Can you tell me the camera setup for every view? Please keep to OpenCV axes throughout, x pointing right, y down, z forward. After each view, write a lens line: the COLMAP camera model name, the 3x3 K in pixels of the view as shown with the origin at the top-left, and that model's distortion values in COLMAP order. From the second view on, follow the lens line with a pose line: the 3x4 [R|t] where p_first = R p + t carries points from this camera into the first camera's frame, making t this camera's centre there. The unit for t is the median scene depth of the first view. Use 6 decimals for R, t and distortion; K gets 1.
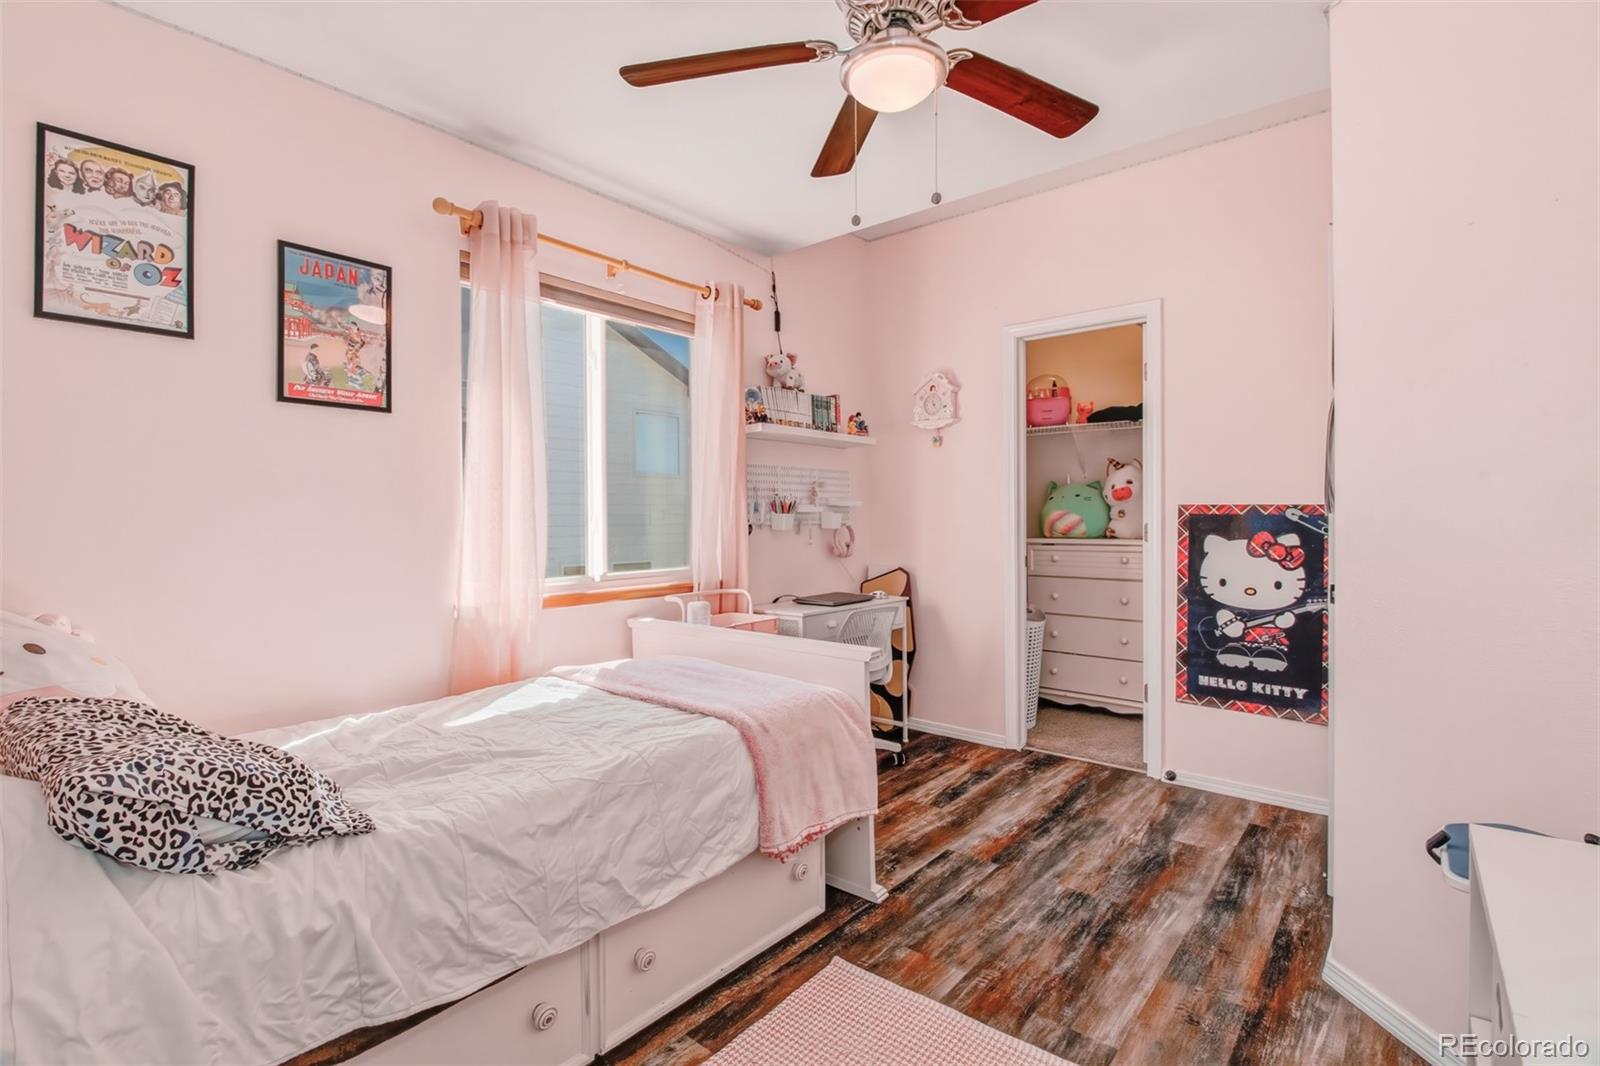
lens RADIAL K [[753.8, 0, 802.1], [0, 753.8, 526.2], [0, 0, 1]] dist [-0.002746, -0.001542]
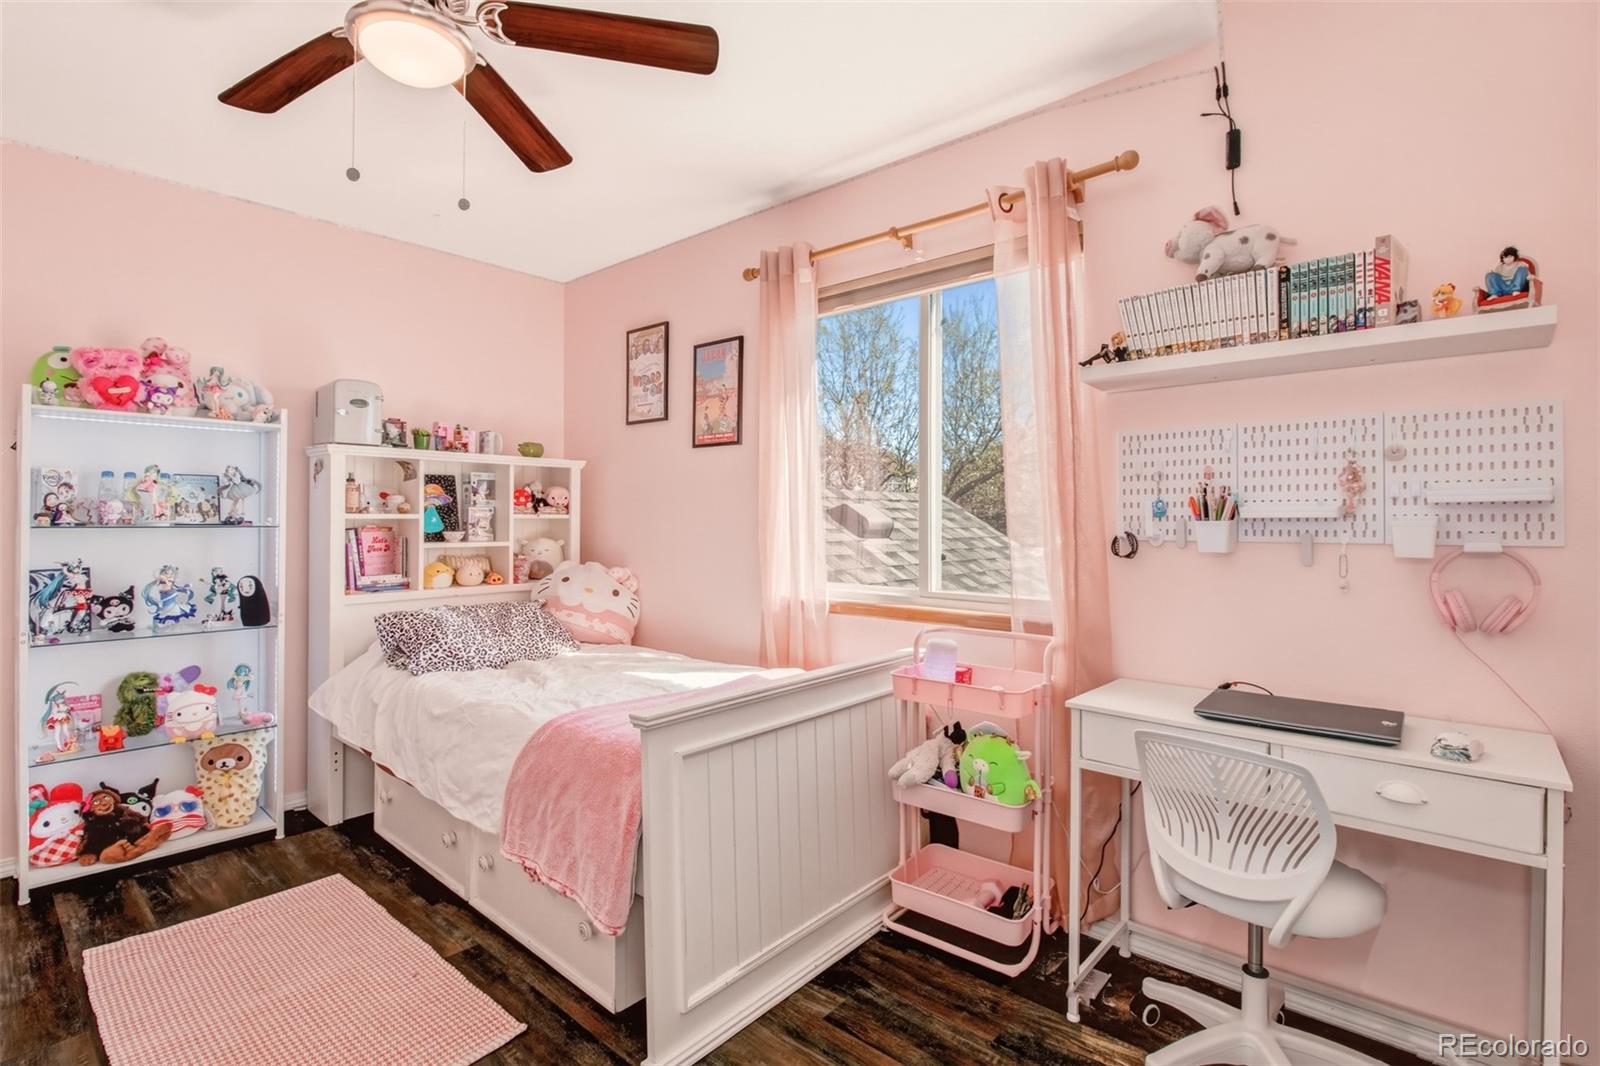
lens RADIAL K [[753.8, 0, 802.7], [0, 753.8, 515.6], [0, 0, 1]] dist [-0.002746, -0.001542]
pose [[-0.027186, -0.002088, -0.999628, 0.749567], [-0.014682, 0.999891, -0.001689, -0.022166], [0.999523, 0.014630, -0.027214, 1.095097]]
